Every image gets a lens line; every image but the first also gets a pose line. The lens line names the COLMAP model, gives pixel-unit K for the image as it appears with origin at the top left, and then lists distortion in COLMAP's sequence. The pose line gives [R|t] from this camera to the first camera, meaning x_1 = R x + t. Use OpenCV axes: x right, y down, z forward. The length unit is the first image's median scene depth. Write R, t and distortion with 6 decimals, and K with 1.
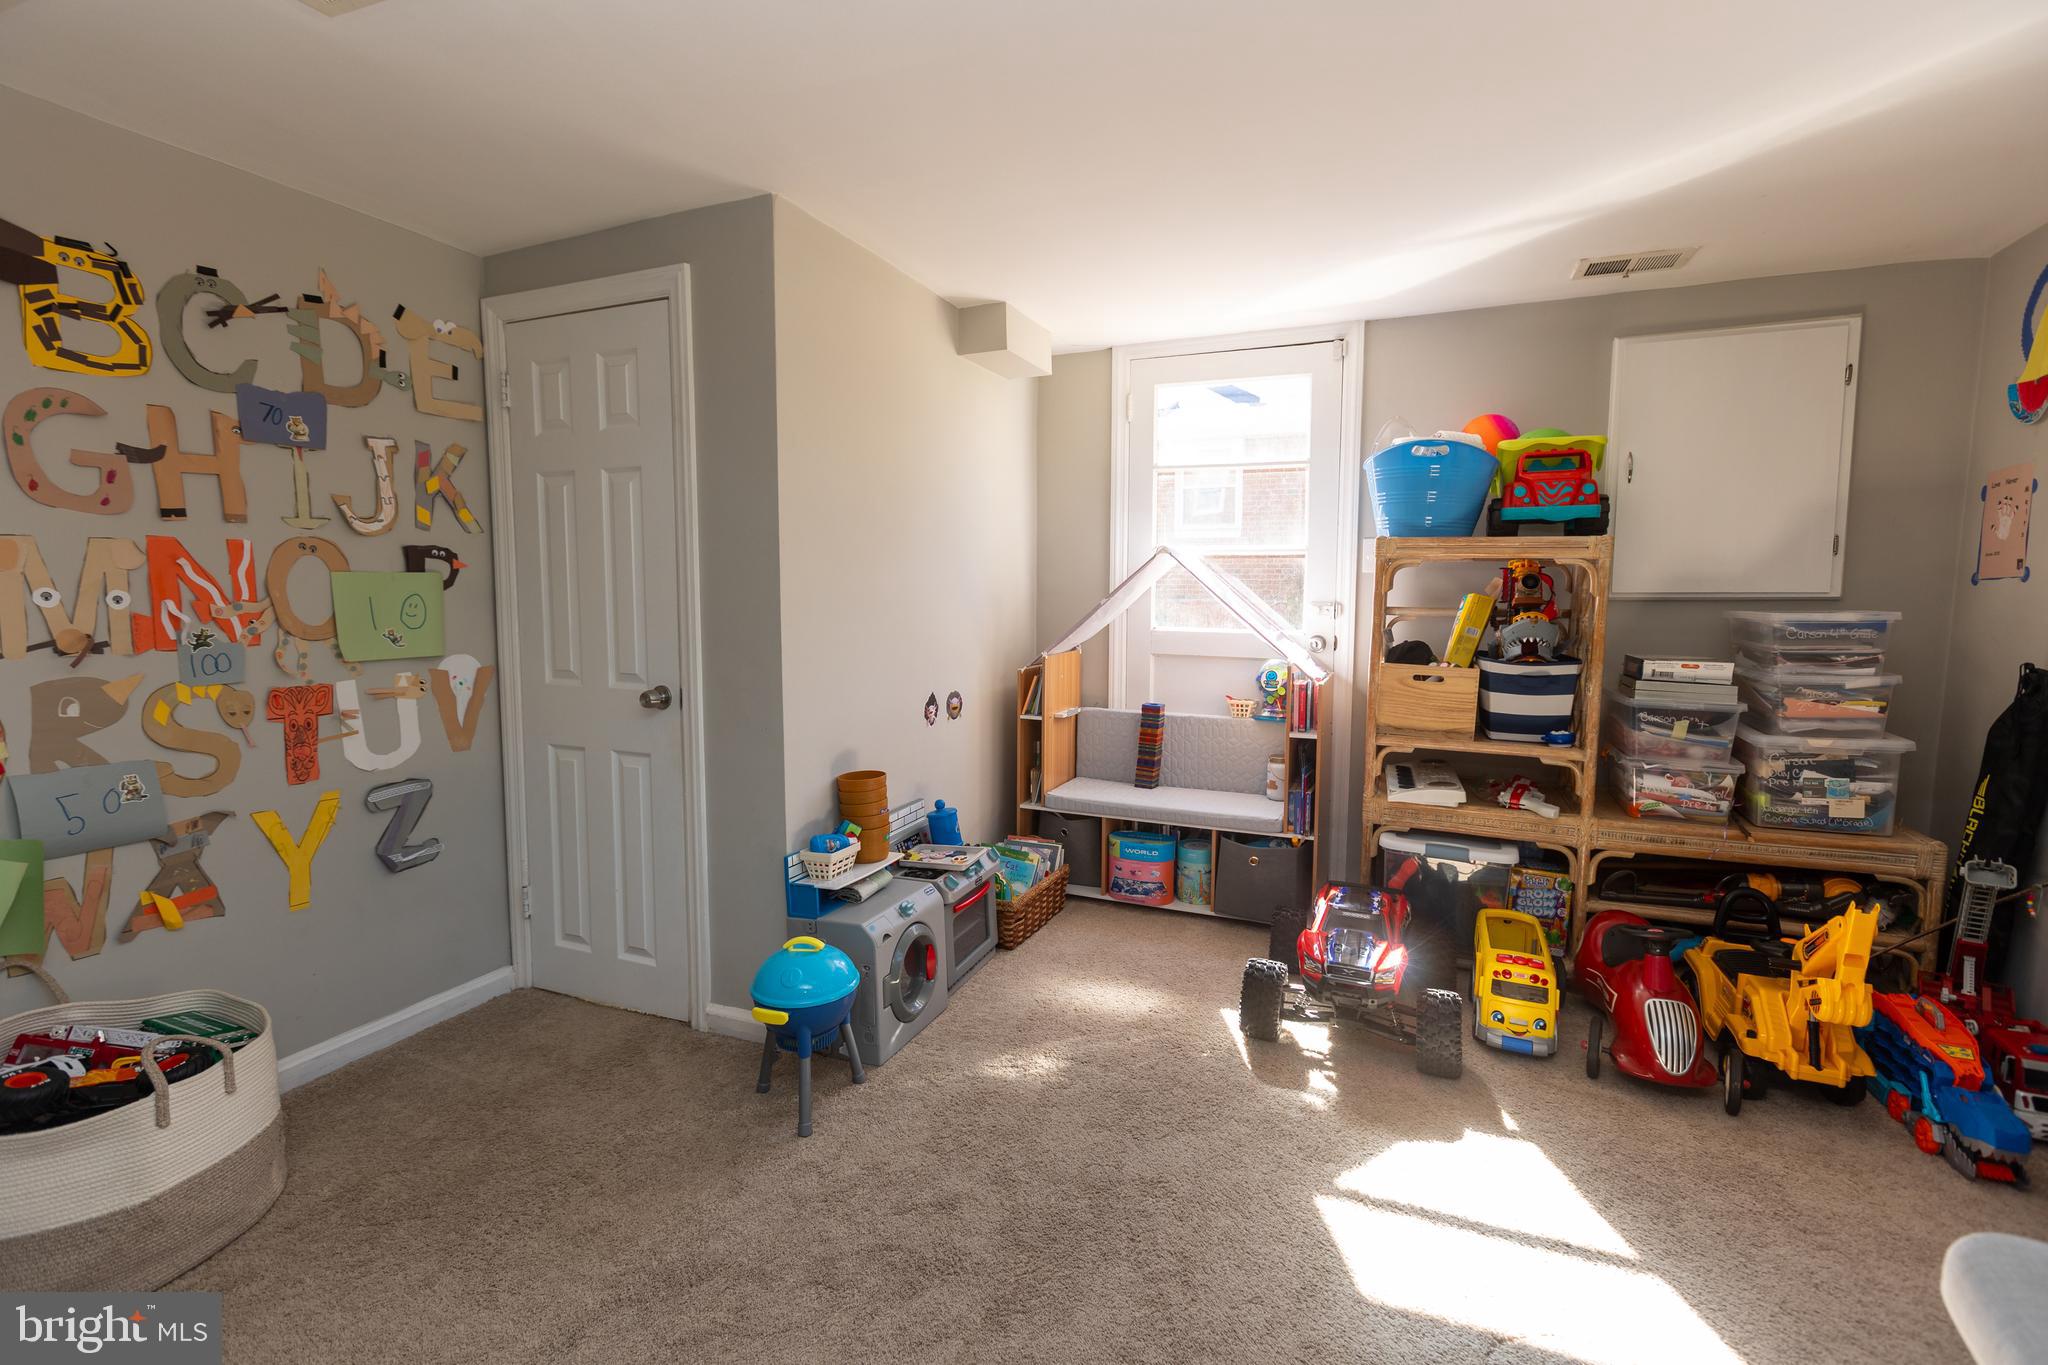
lens RADIAL K [[941.7, 0, 1017.1], [0, 941.7, 673.7], [0, 0, 1]] dist [0.001111, -0.000637]
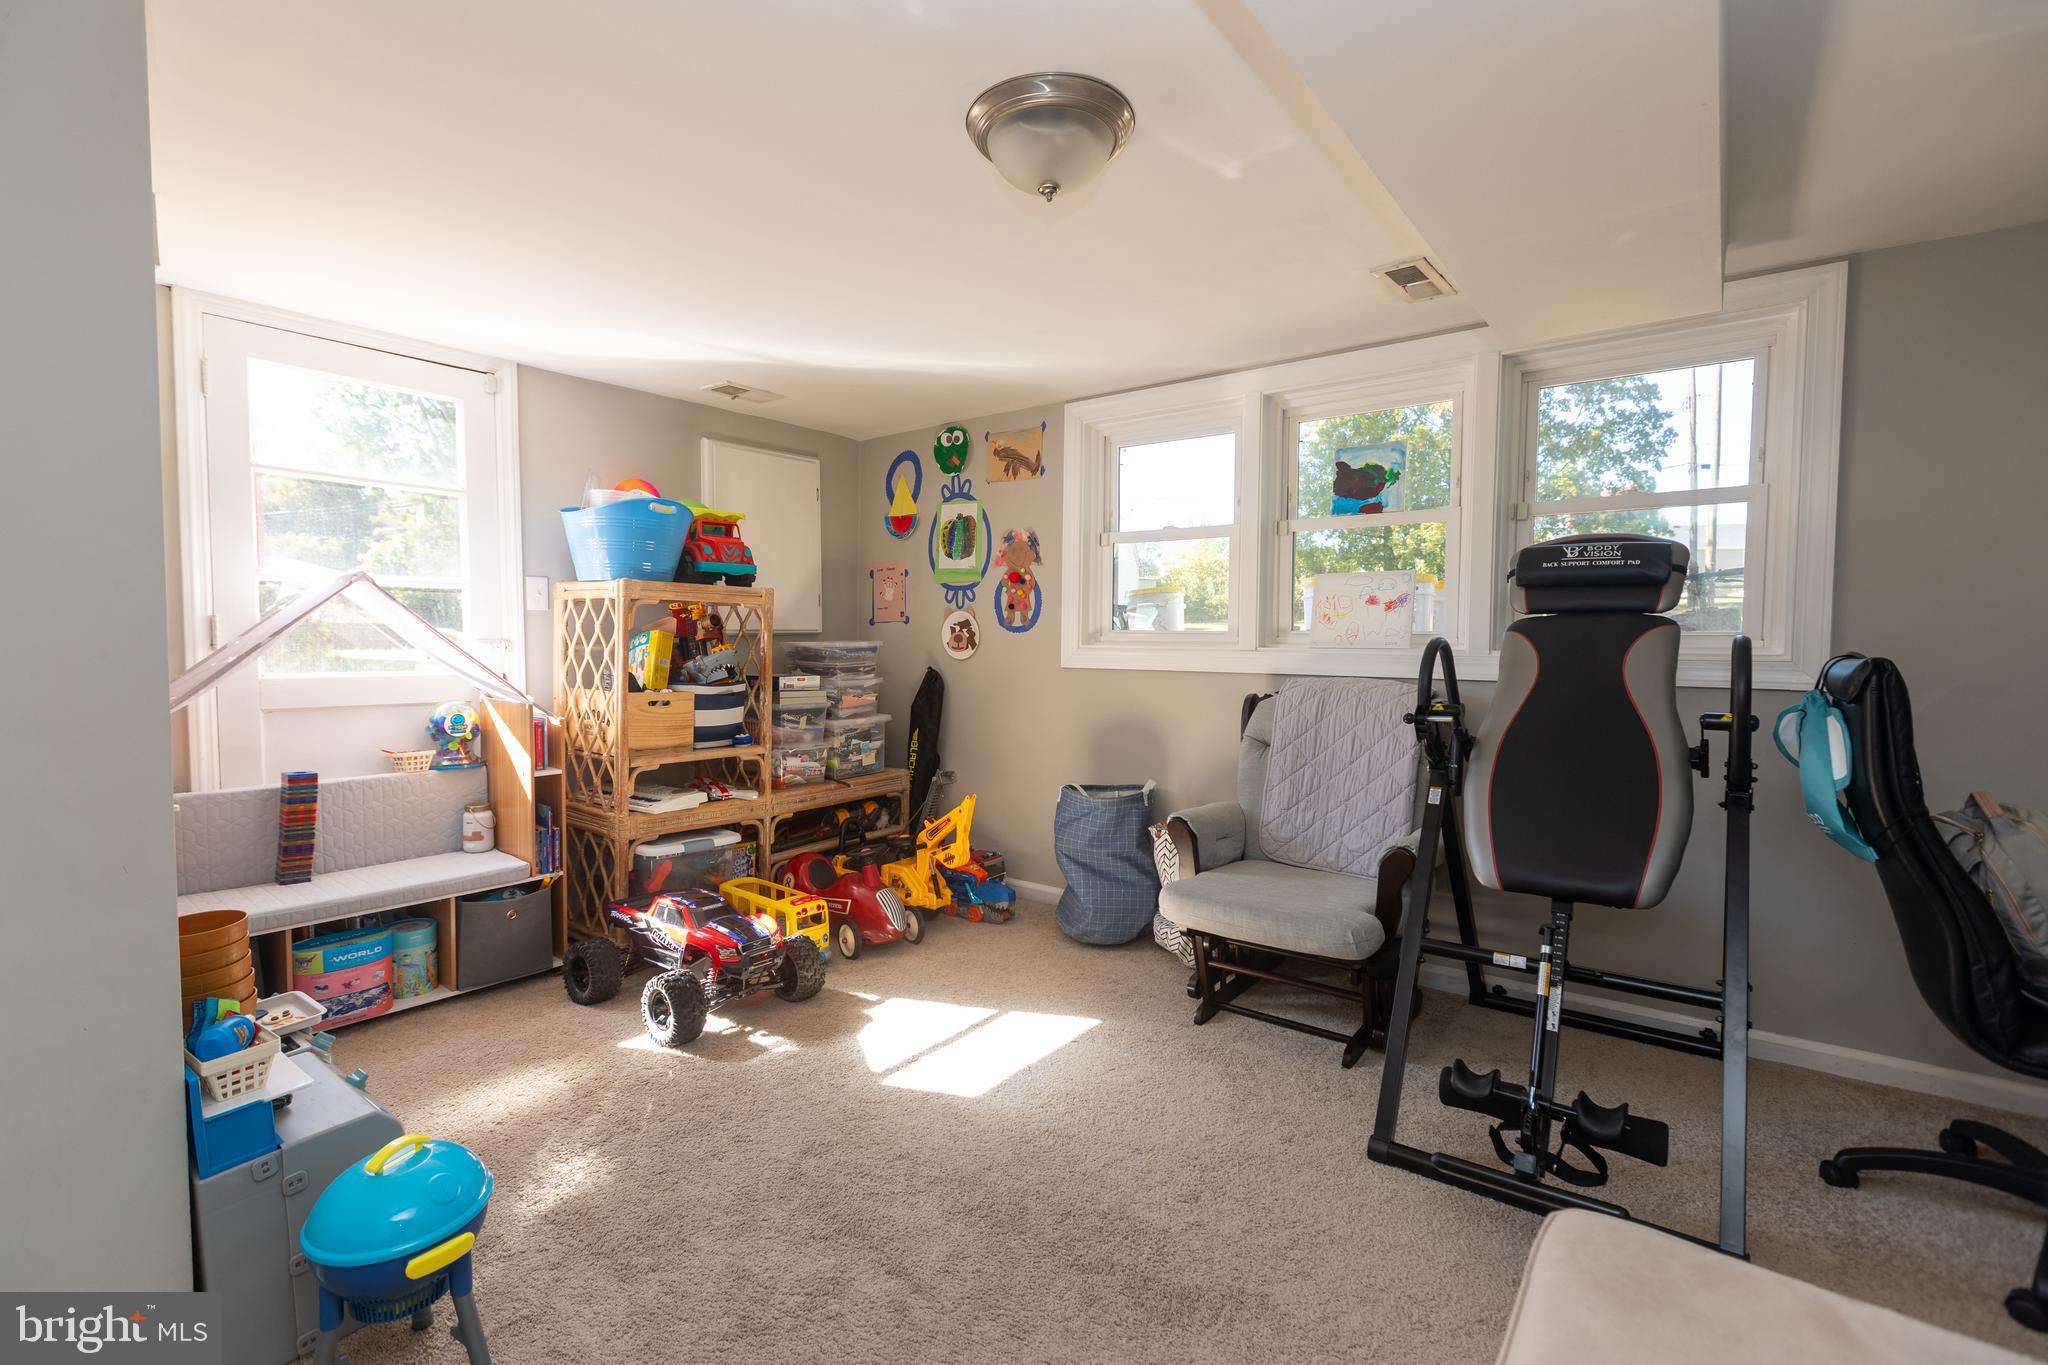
lens RADIAL K [[941.7, 0, 1017.1], [0, 941.7, 673.7], [0, 0, 1]] dist [0.001111, -0.000637]
pose [[0.233906, -0.043939, 0.971266, -0.618865], [0.083429, 0.996201, 0.024975, -0.024901], [-0.968673, 0.075190, 0.236683, 0.316718]]
